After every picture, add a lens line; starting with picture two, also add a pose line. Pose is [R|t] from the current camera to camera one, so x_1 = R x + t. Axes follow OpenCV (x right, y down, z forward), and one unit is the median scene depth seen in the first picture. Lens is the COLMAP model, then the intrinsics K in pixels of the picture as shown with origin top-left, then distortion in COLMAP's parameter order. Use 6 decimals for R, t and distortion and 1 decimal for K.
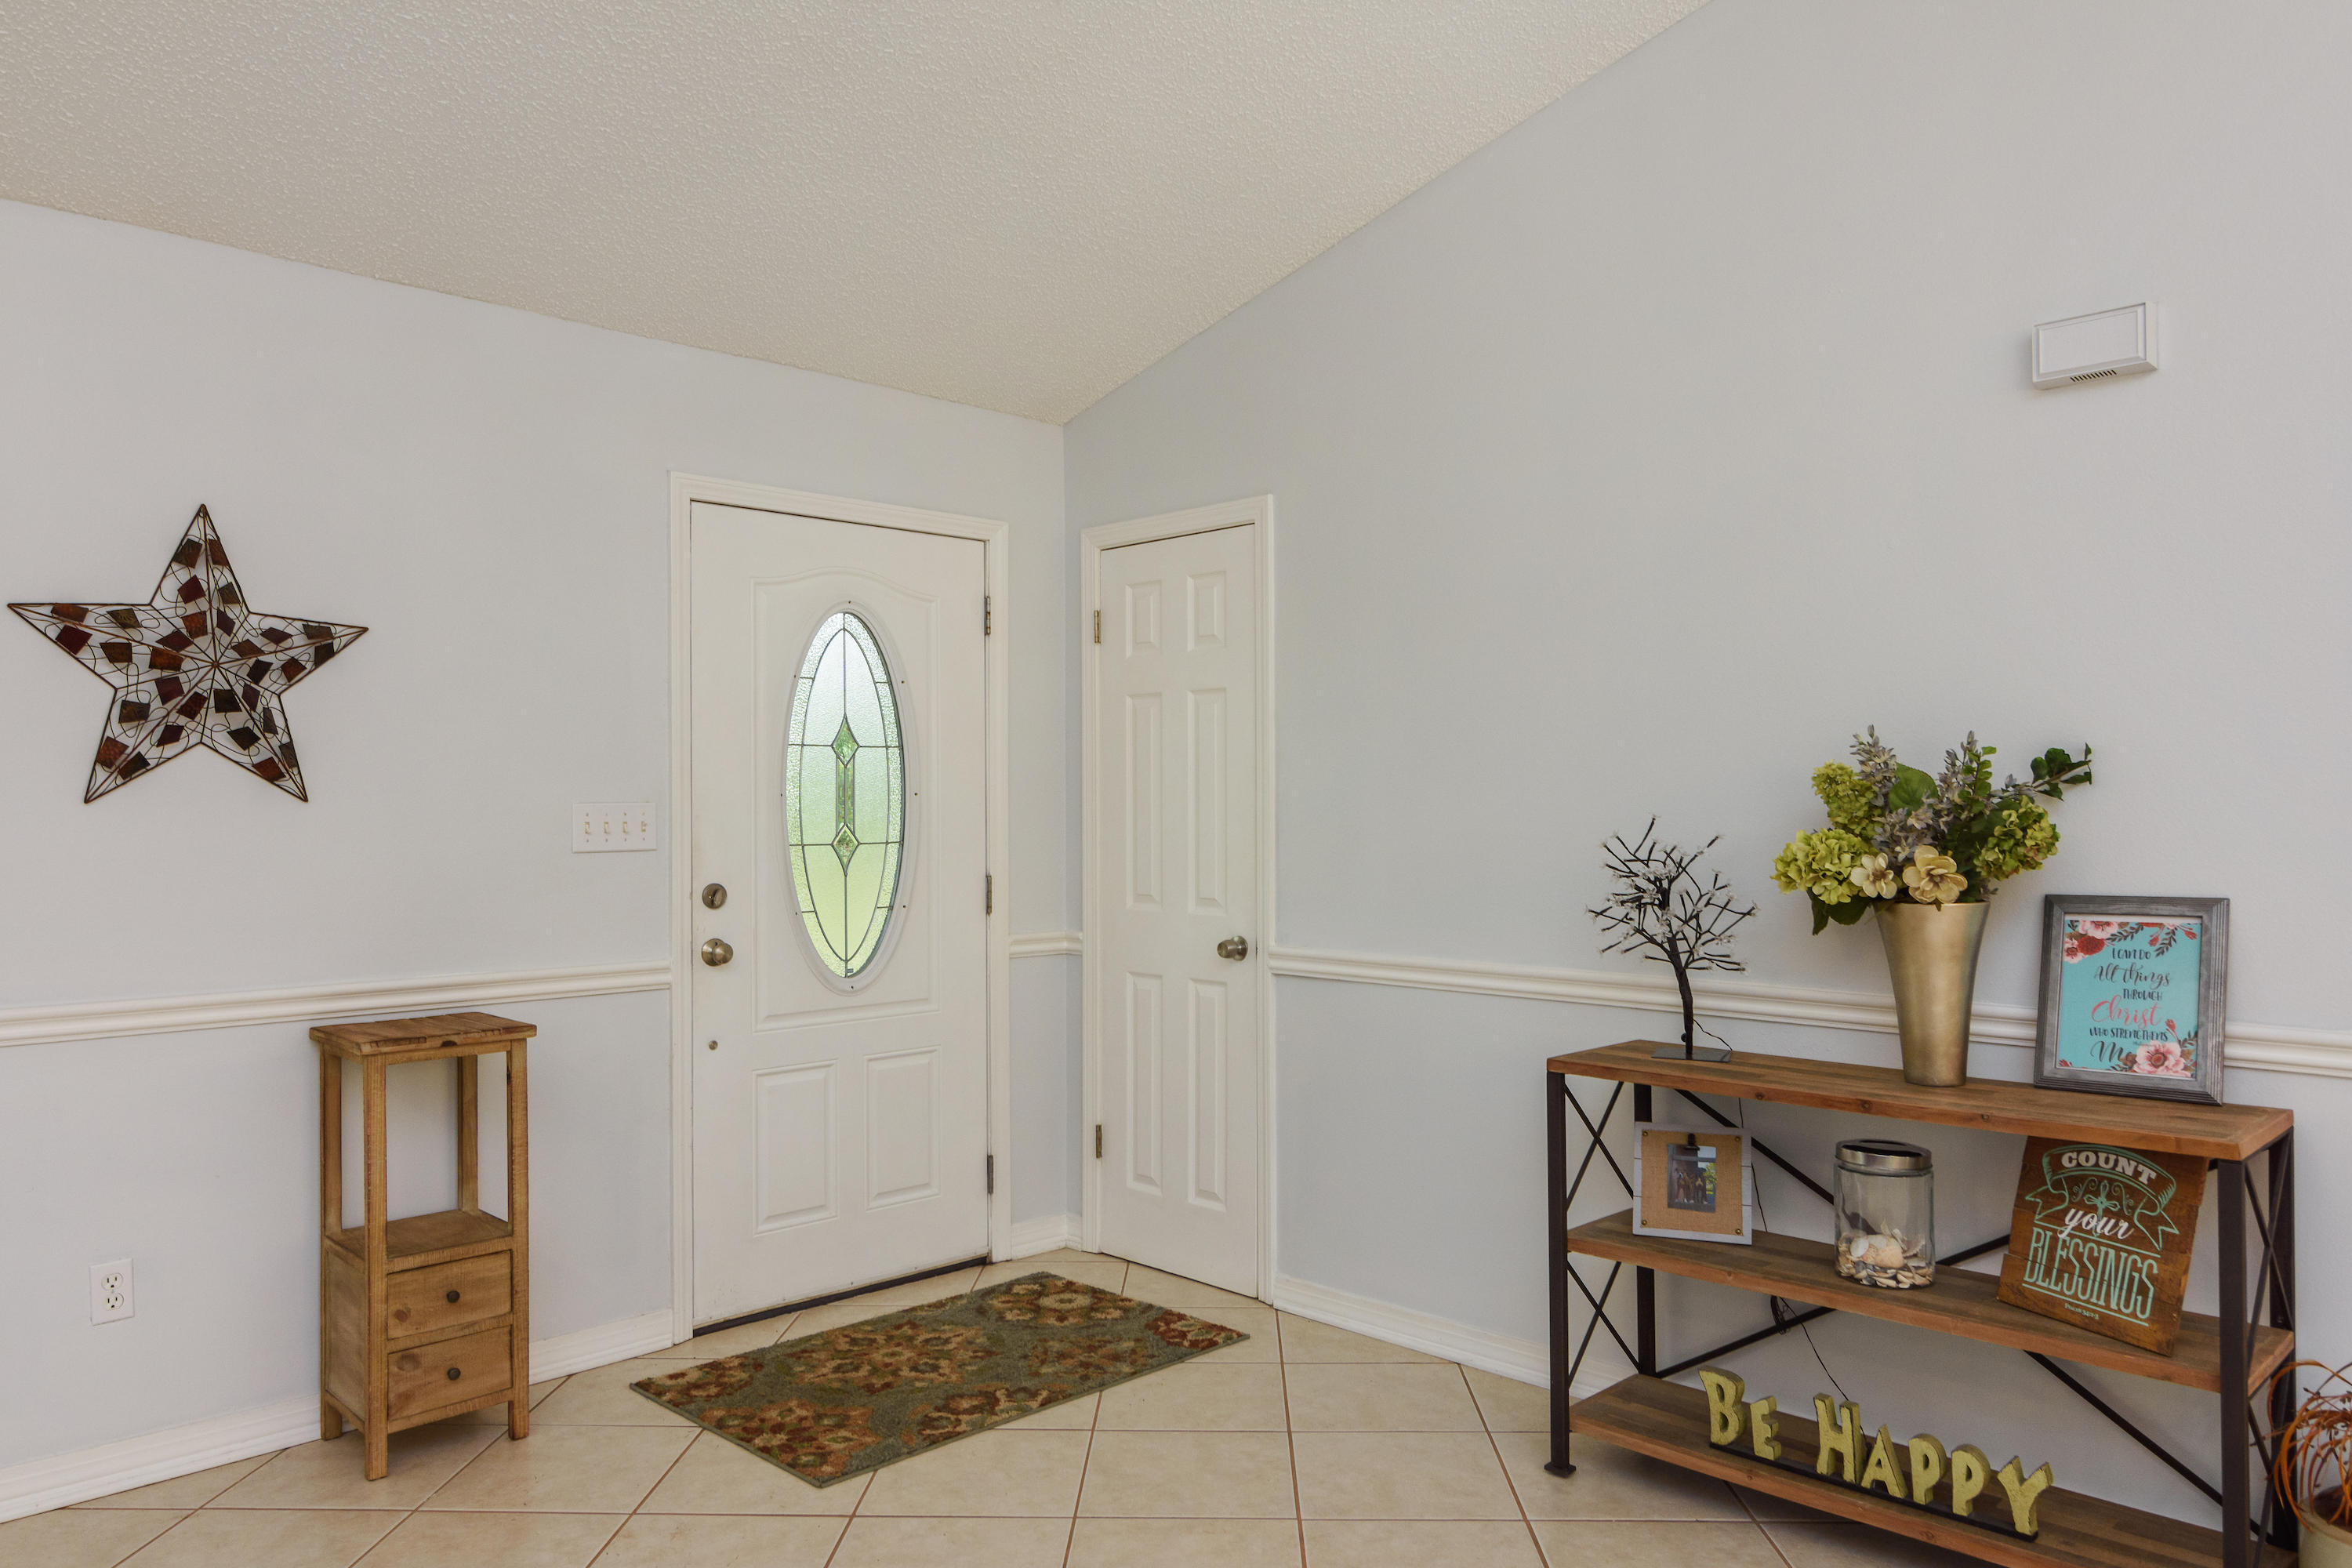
lens RADIAL K [[1619.6, 0, 1177.8], [0, 1619.6, 826.4], [0, 0, 1]] dist [0.006284, 0.002776]
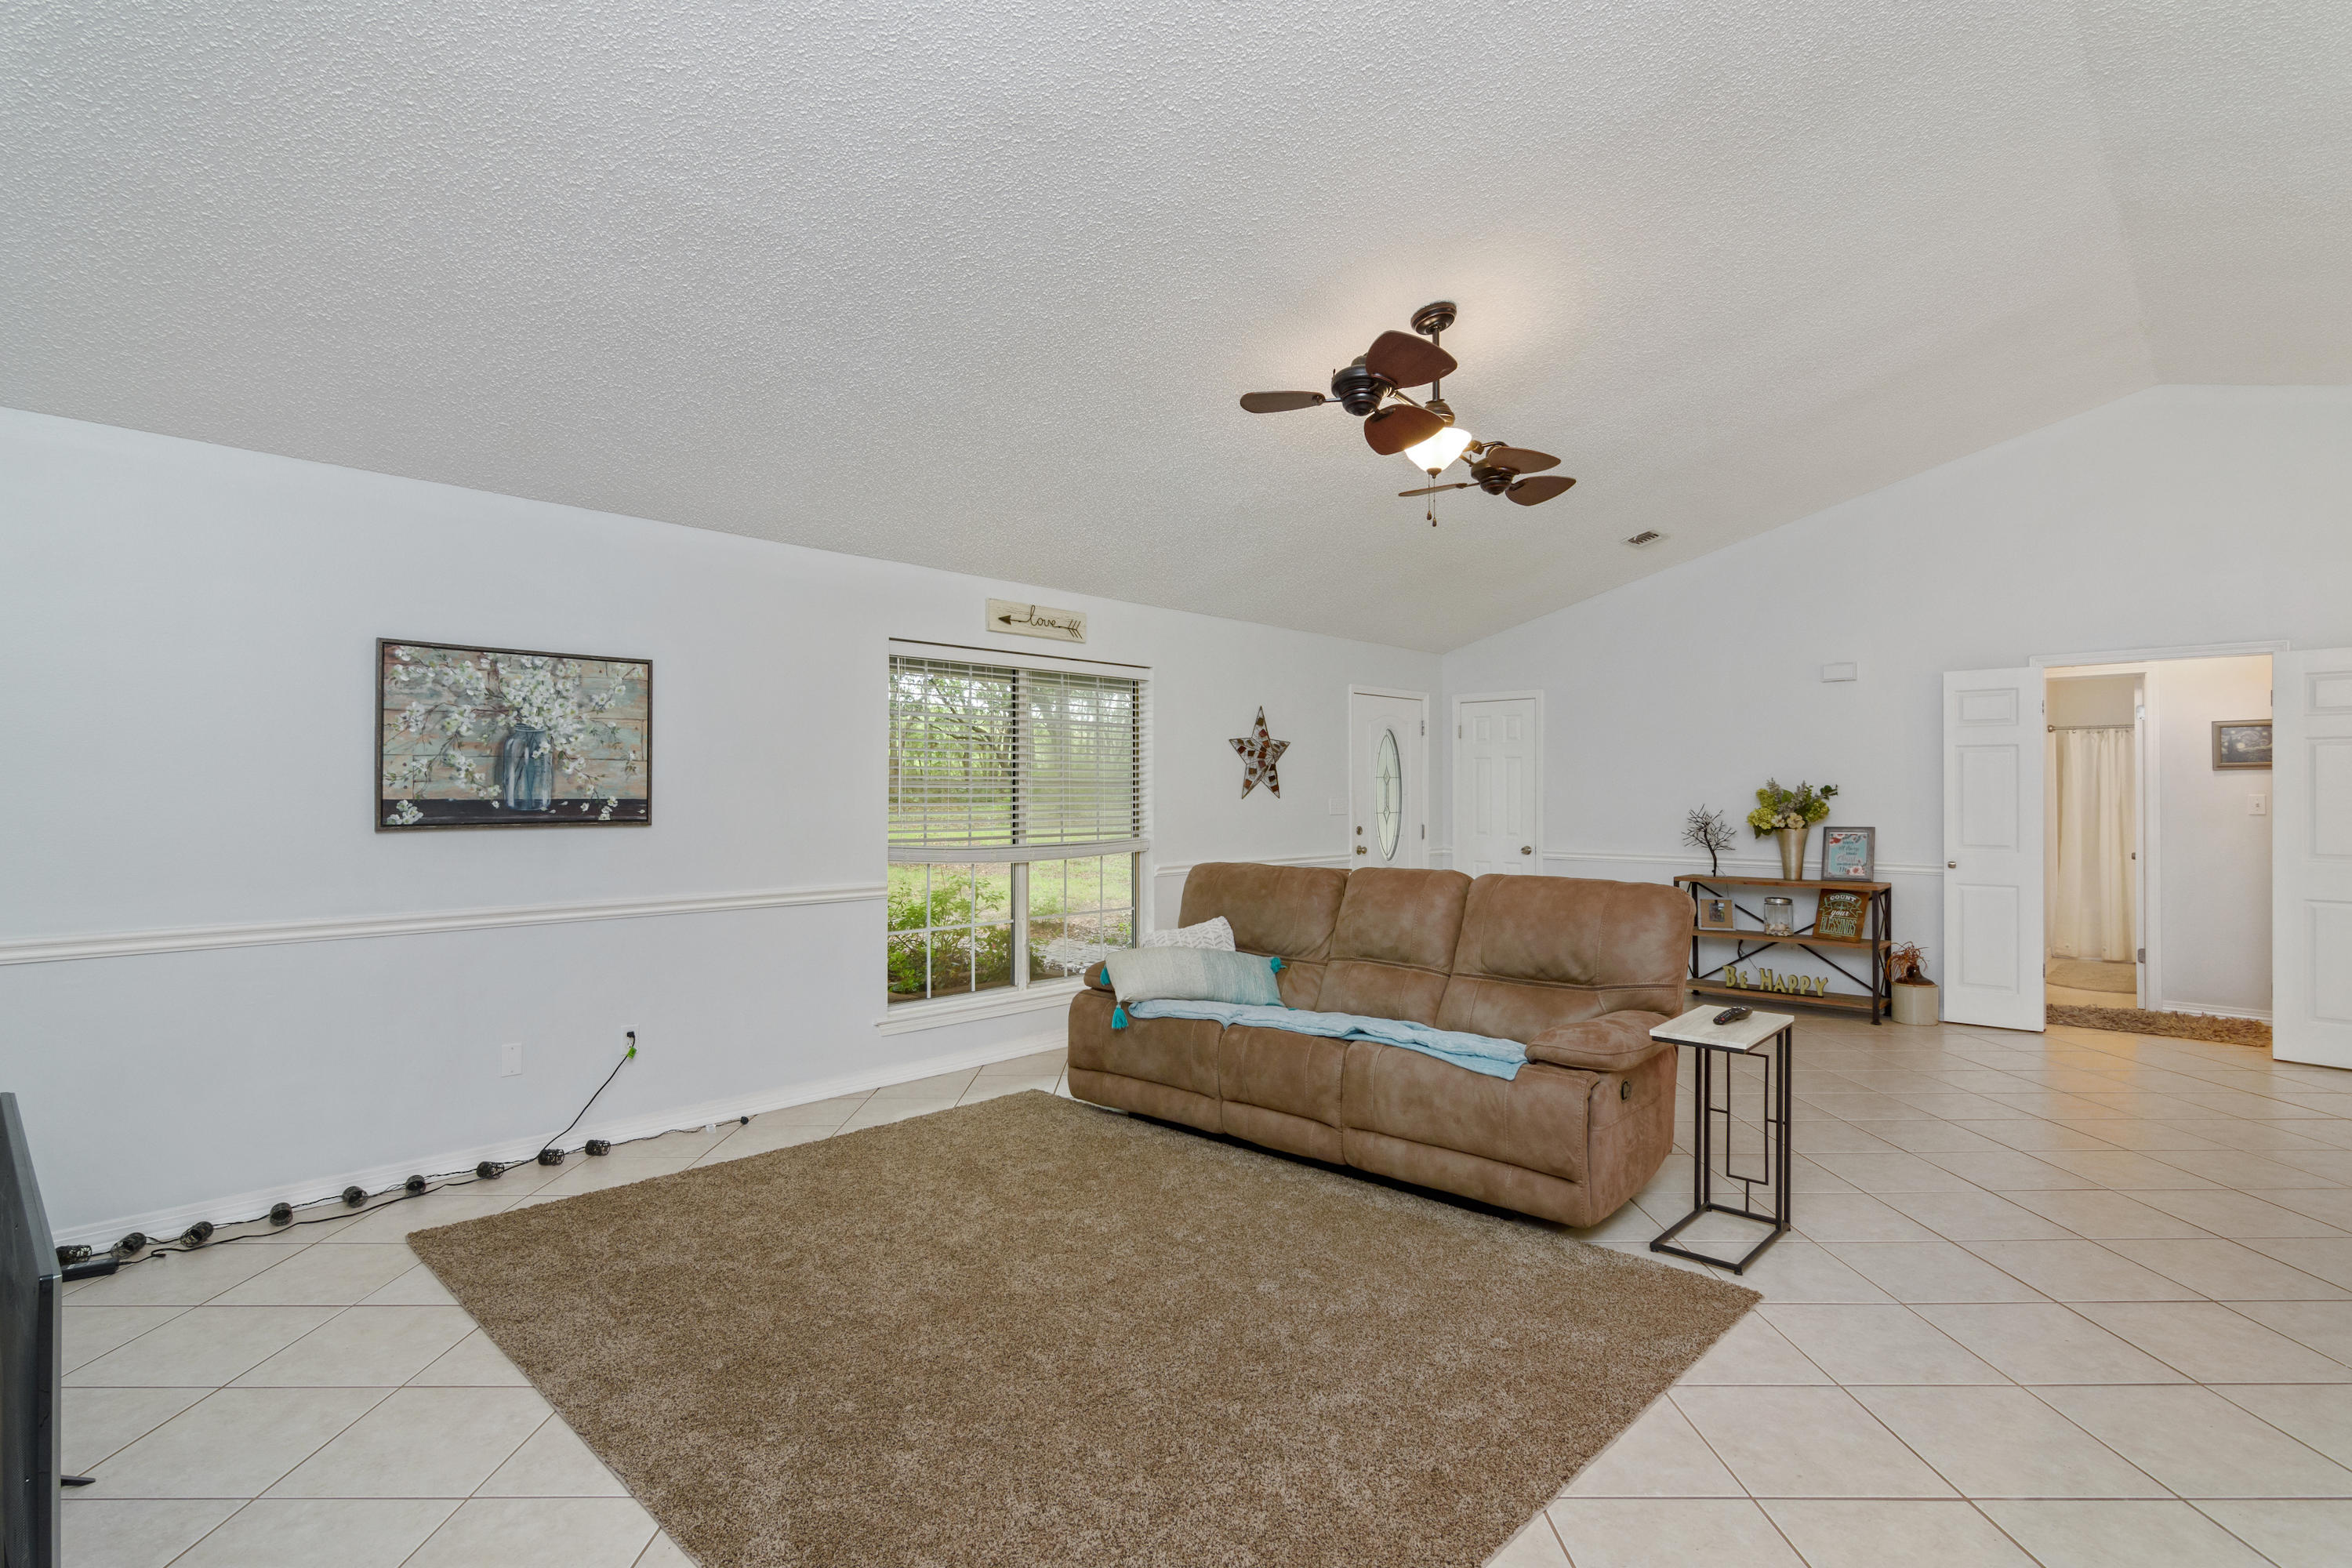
lens RADIAL K [[1152.4, 0, 1173.0], [0, 1152.4, 805.9], [0, 0, 1]] dist [0.001400, 0.001688]
pose [[0.999656, 0.002668, 0.026097, -0.954724], [-0.002663, 0.999996, -0.000239, 0.001464], [-0.026097, 0.000169, 0.999659, -1.482465]]
